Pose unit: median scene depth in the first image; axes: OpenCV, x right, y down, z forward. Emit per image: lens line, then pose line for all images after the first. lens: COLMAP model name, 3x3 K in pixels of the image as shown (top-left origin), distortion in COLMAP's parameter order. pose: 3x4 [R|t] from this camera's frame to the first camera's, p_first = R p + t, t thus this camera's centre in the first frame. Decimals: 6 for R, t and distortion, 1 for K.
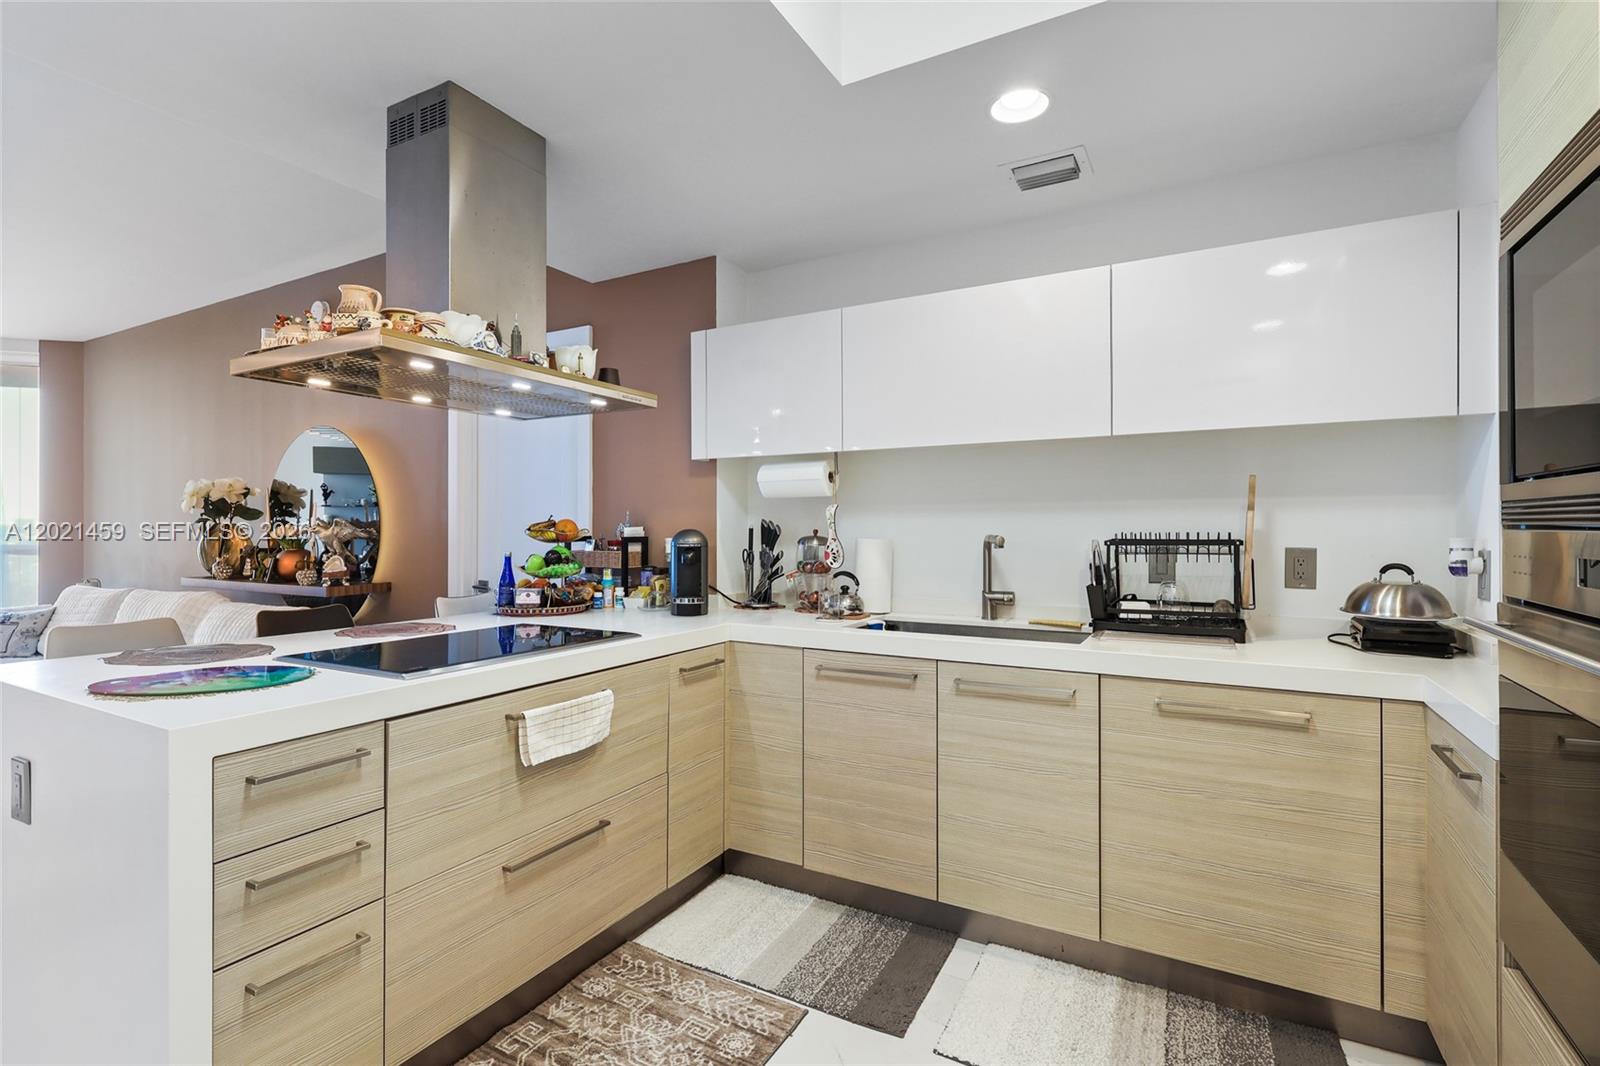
lens RADIAL K [[758.3, 0, 786.5], [0, 758.3, 538.4], [0, 0, 1]] dist [-0.001116, 0.003061]
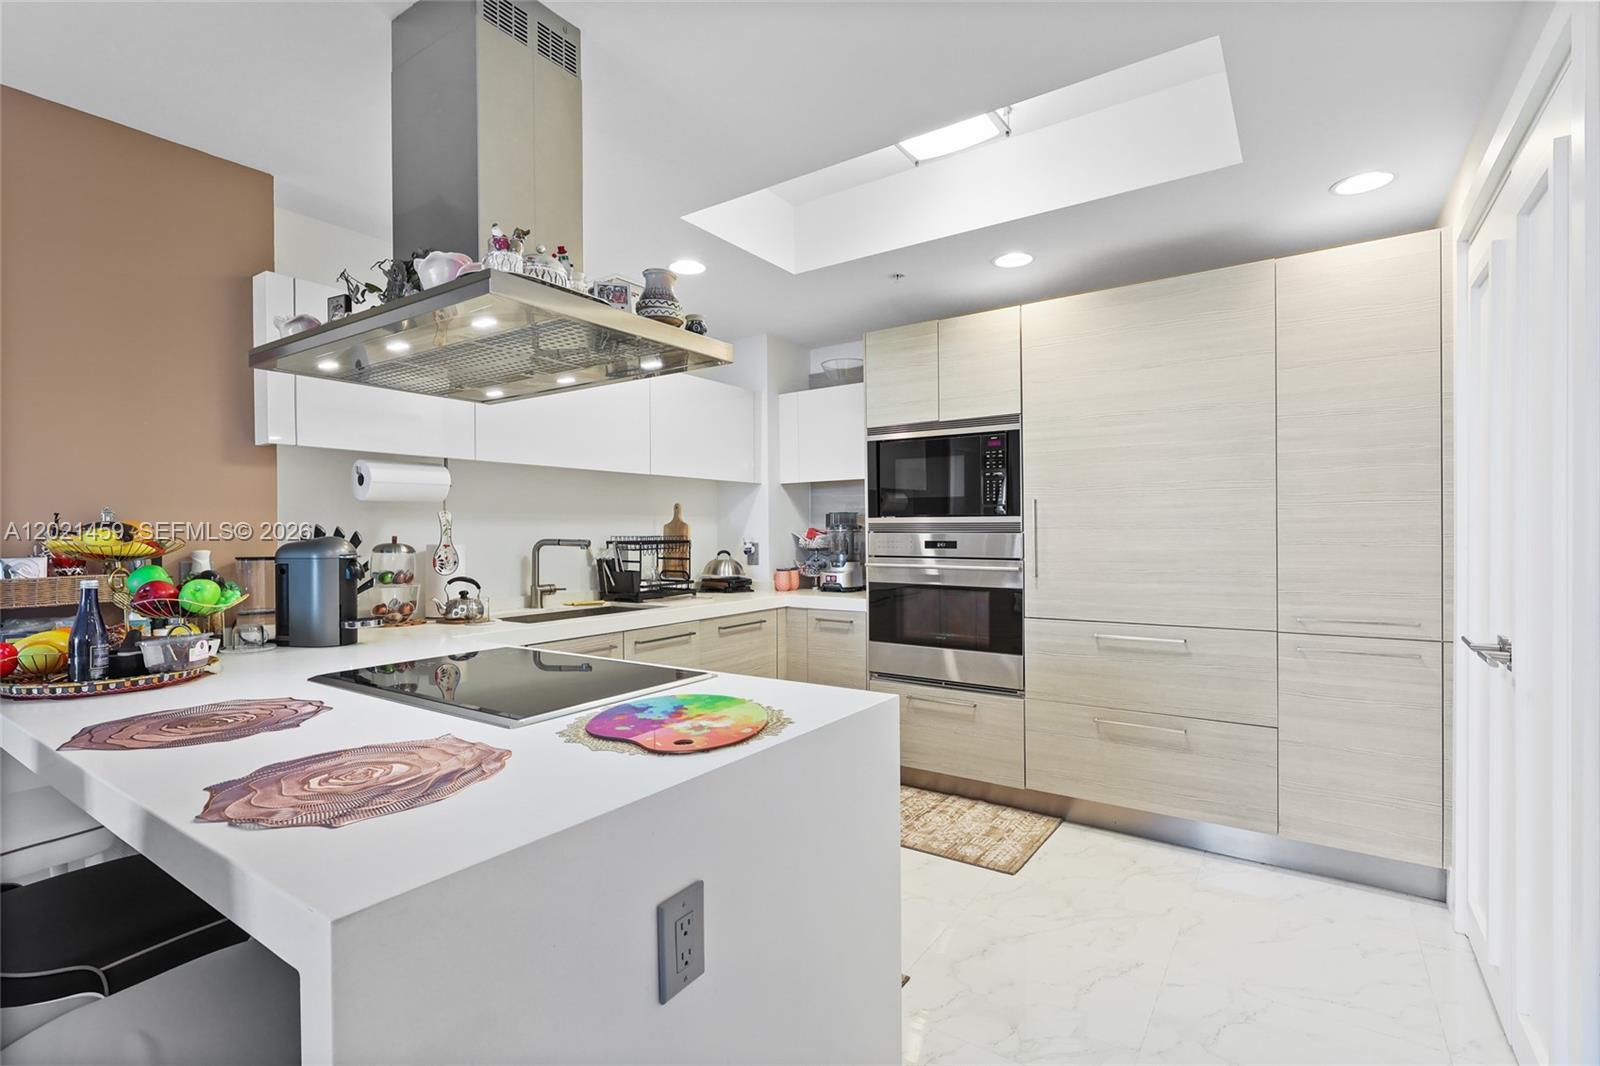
lens RADIAL K [[758.3, 0, 792.0], [0, 758.3, 539.6], [0, 0, 1]] dist [-0.001116, 0.003061]
pose [[0.076157, -0.010417, 0.997041, -1.095493], [0.016229, 0.999826, 0.009207, -0.011120], [-0.996964, 0.015480, 0.076312, 0.580053]]
